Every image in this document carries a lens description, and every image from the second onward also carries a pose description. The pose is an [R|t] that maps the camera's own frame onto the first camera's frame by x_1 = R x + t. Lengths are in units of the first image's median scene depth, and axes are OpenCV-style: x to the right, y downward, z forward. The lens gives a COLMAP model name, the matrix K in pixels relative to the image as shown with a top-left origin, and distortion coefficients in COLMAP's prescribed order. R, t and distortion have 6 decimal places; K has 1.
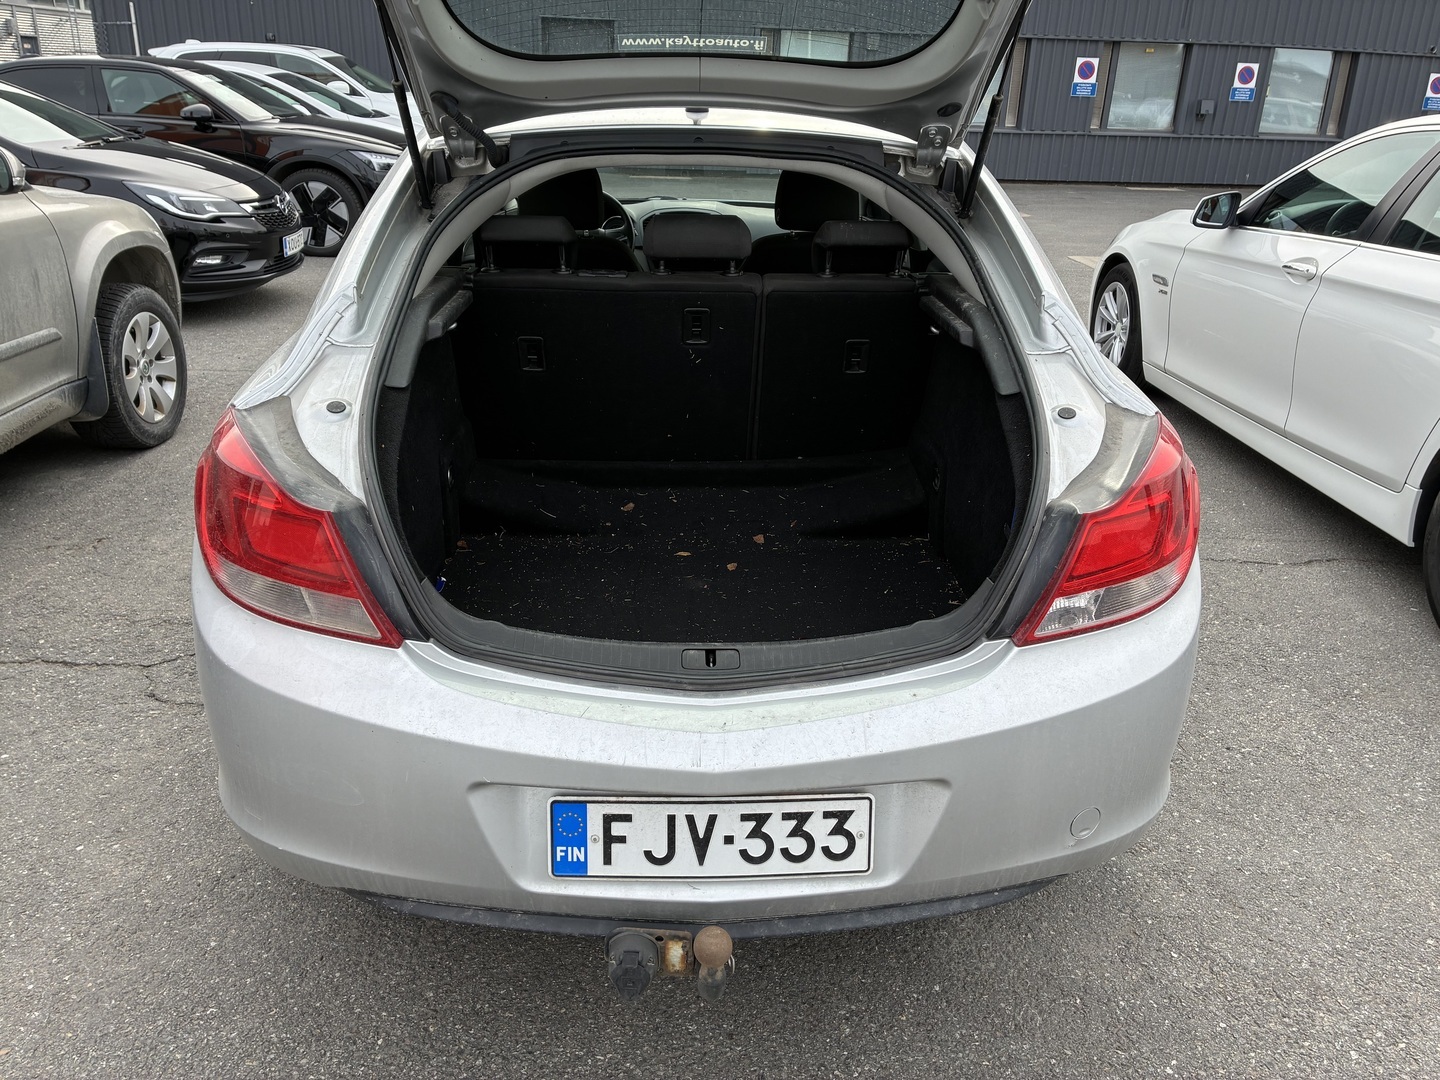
lens RADIAL K [[1084.7, 0, 720.4], [0, 1084.7, 543.8], [0, 0, 1]] dist [0.026243, -0.023752]
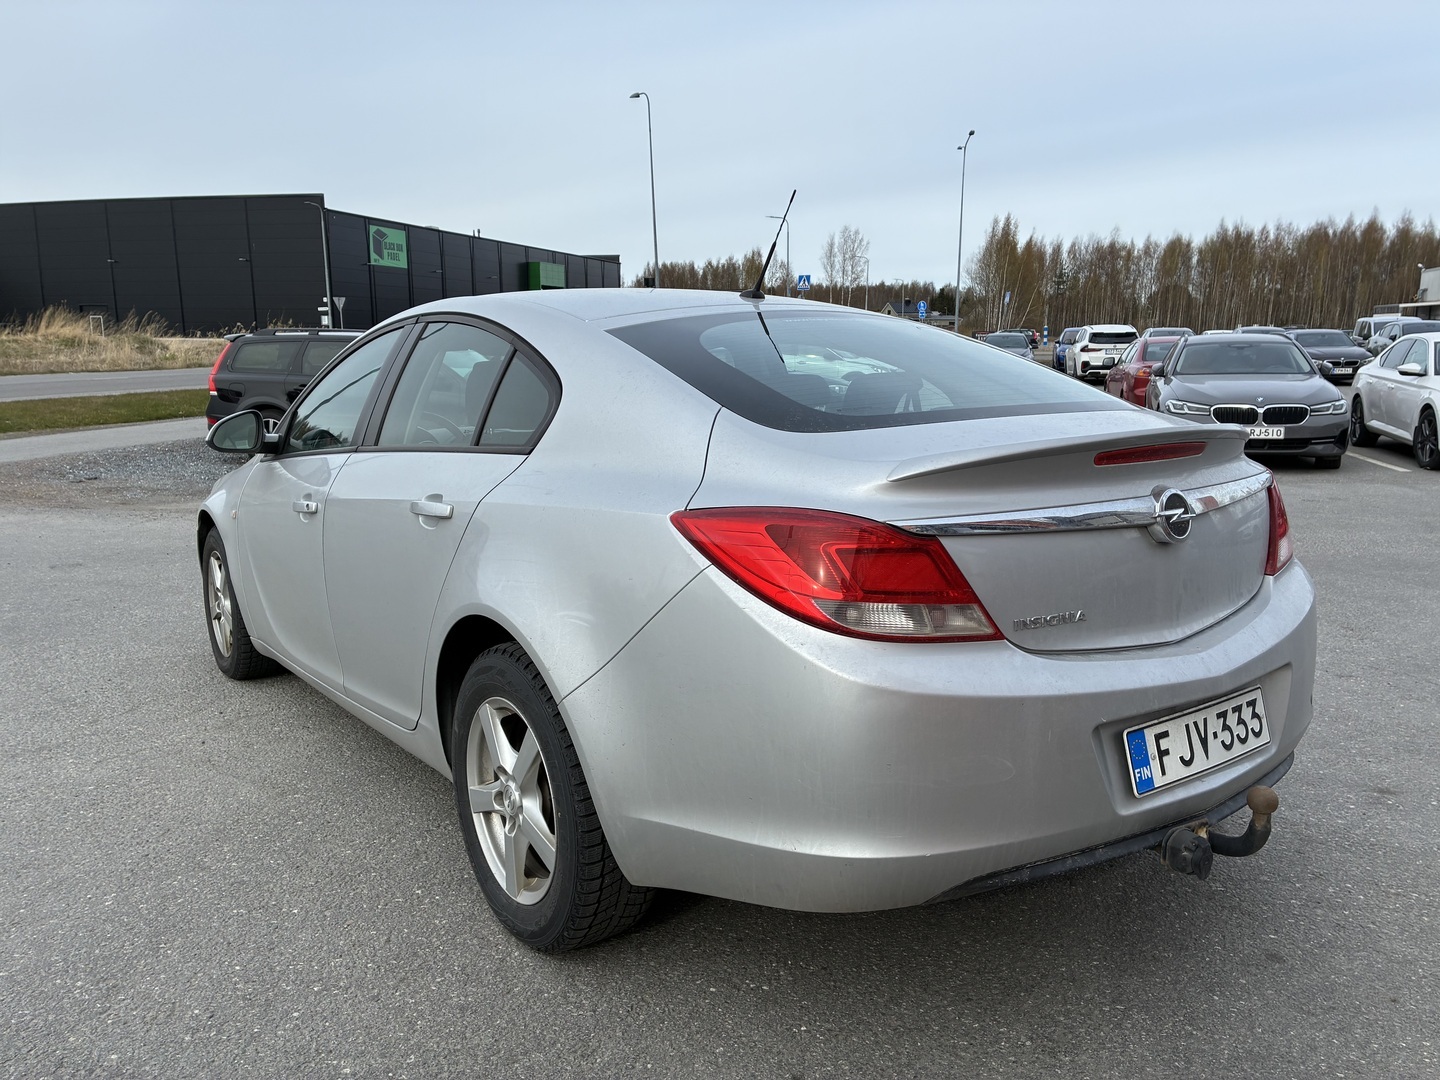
lens RADIAL K [[1084.7, 0, 727.4], [0, 1084.7, 538.6], [0, 0, 1]] dist [0.026243, -0.023752]
pose [[0.832480, -0.115206, 0.541946, -1.205855], [0.249404, 0.951359, -0.180870, 0.132604], [-0.494748, 0.285734, 0.820720, 0.113323]]
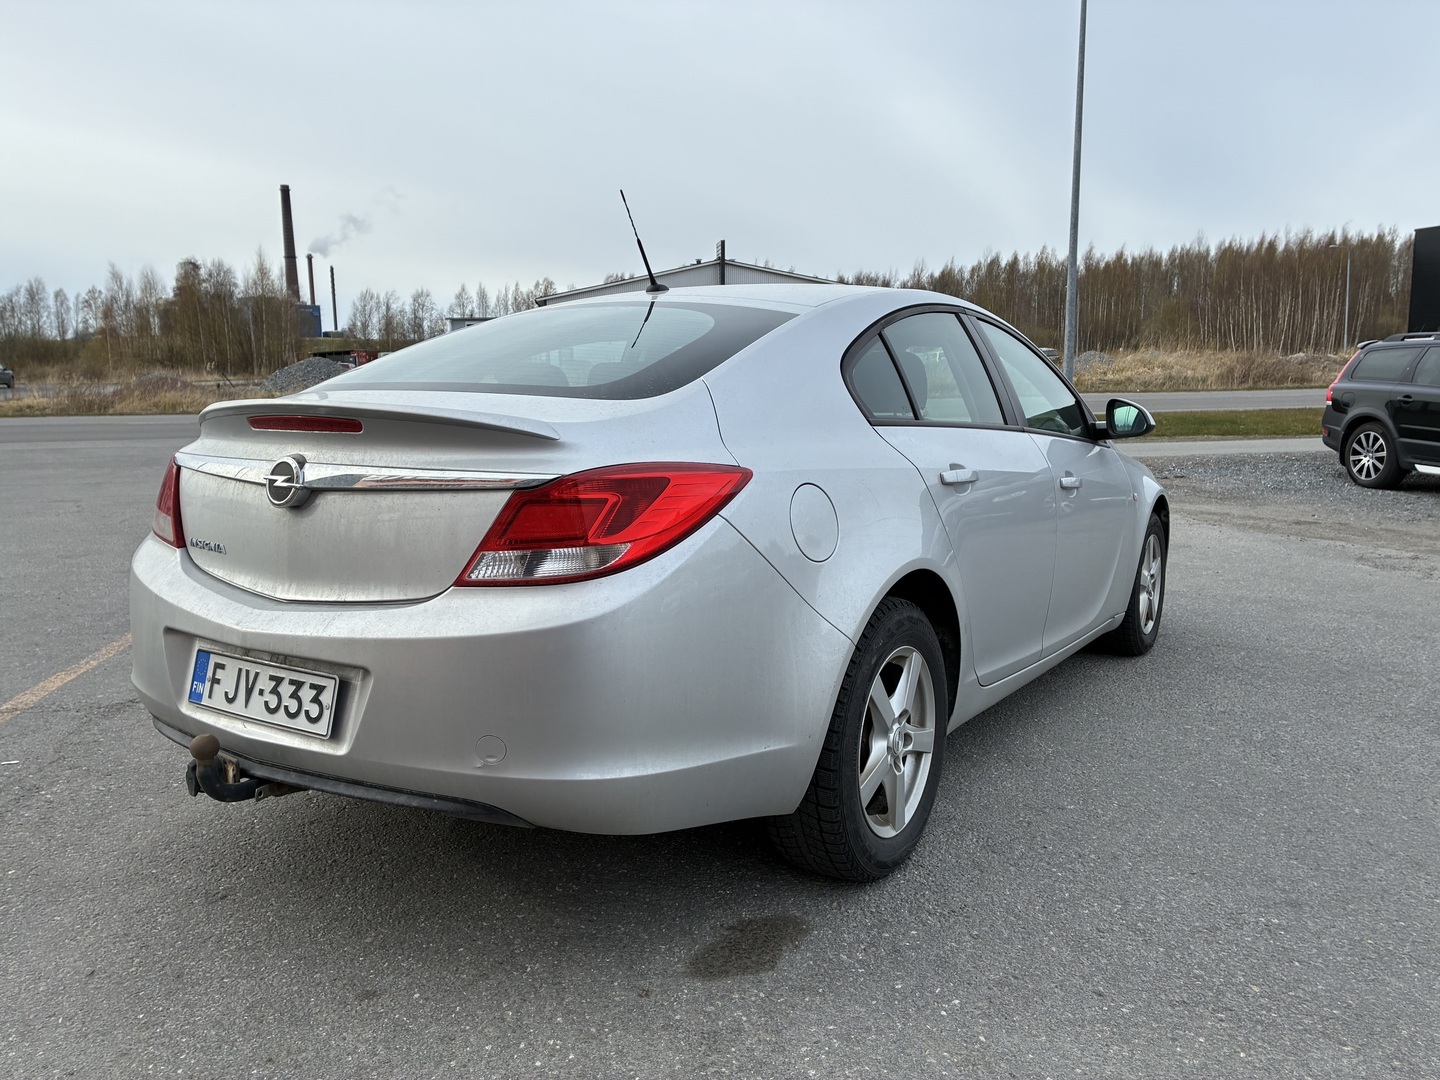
lens RADIAL K [[1084.7, 0, 719.3], [0, 1084.7, 535.8], [0, 0, 1]] dist [0.026243, -0.023752]
pose [[0.822116, 0.060844, -0.566060, 1.293332], [-0.219438, 0.951314, -0.216447, 0.253871], [0.525331, 0.302160, 0.795441, 0.117176]]
